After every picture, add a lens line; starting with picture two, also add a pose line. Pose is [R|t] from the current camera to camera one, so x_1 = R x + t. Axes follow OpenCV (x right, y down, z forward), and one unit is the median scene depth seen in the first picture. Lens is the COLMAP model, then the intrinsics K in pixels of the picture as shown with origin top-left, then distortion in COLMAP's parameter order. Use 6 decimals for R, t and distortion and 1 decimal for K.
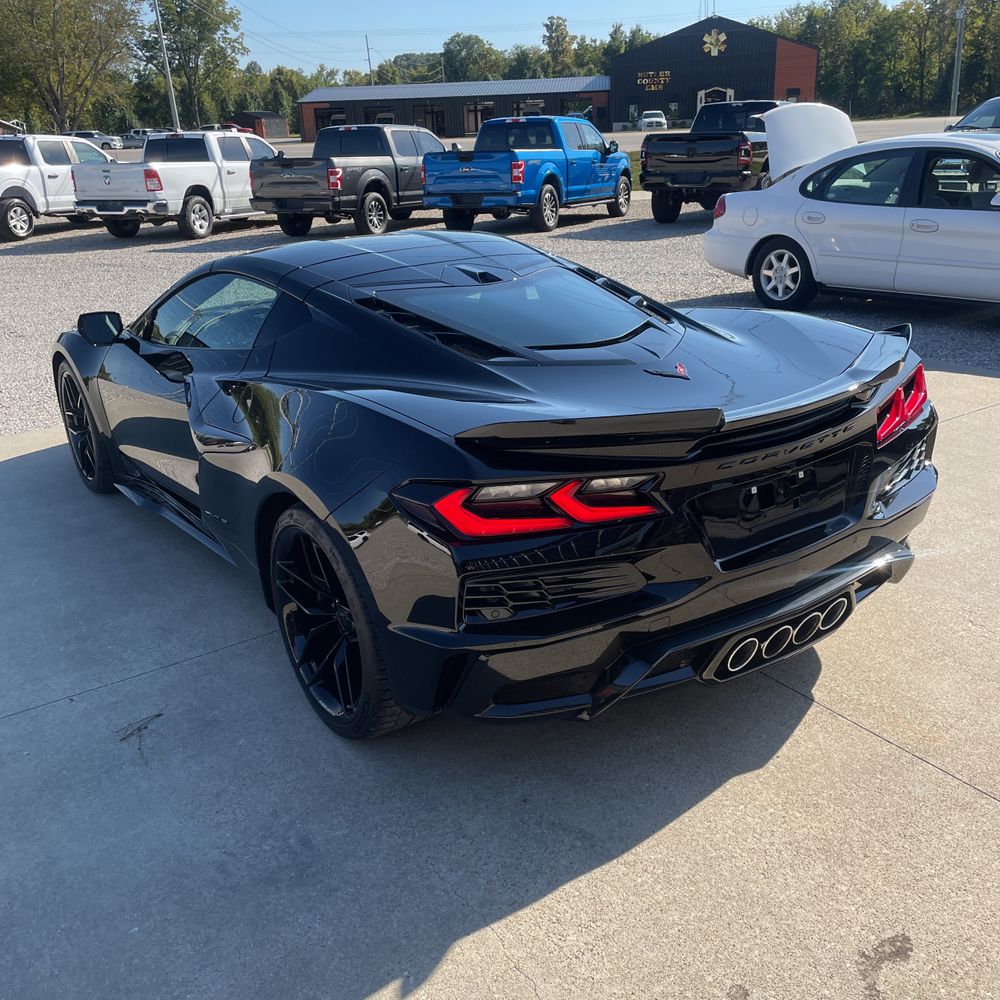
lens RADIAL K [[1004.0, 0, 505.8], [0, 1004.0, 499.5], [0, 0, 1]] dist [0.088190, -0.119893]
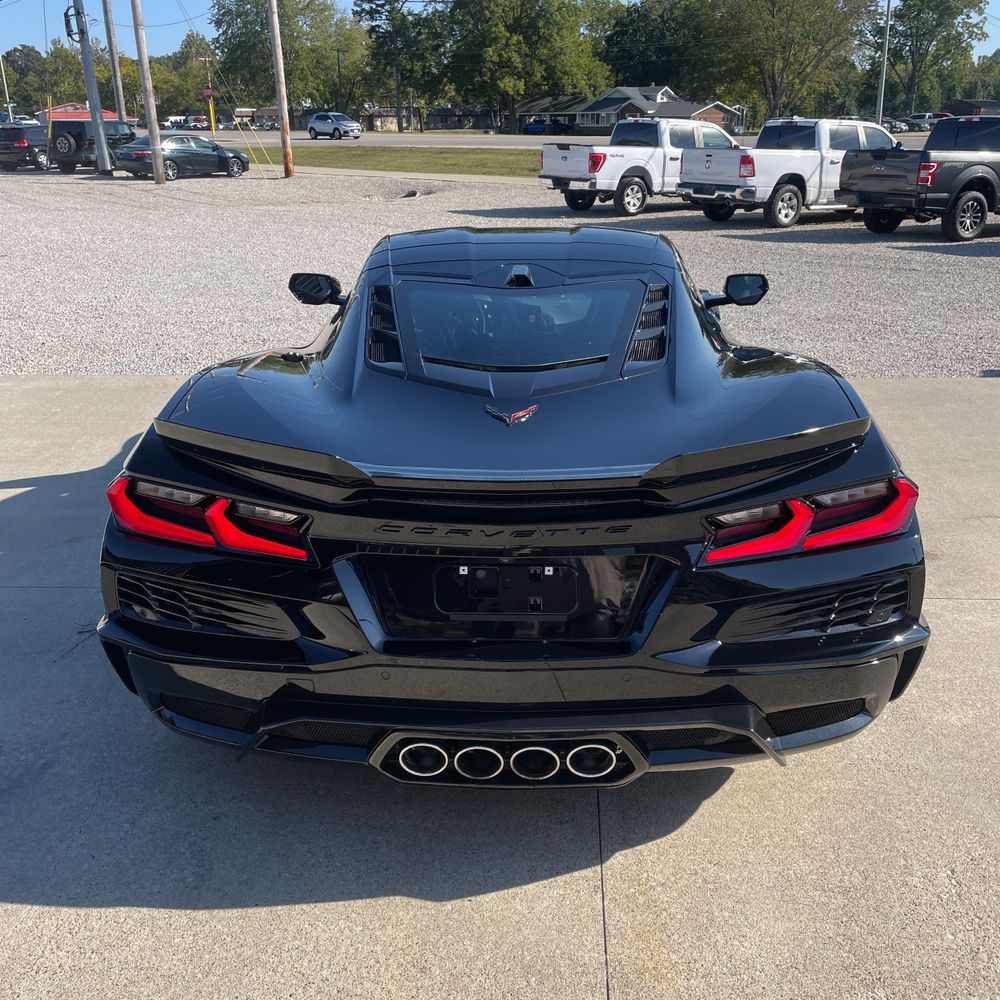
lens RADIAL K [[1004.0, 0, 505.8], [0, 1004.0, 499.5], [0, 0, 1]] dist [0.088190, -0.119893]
pose [[0.798031, 0.240597, -0.552504, 0.094662], [-0.234662, 0.968542, 0.082823, -0.018735], [0.555050, 0.063556, 0.829385, 0.046107]]
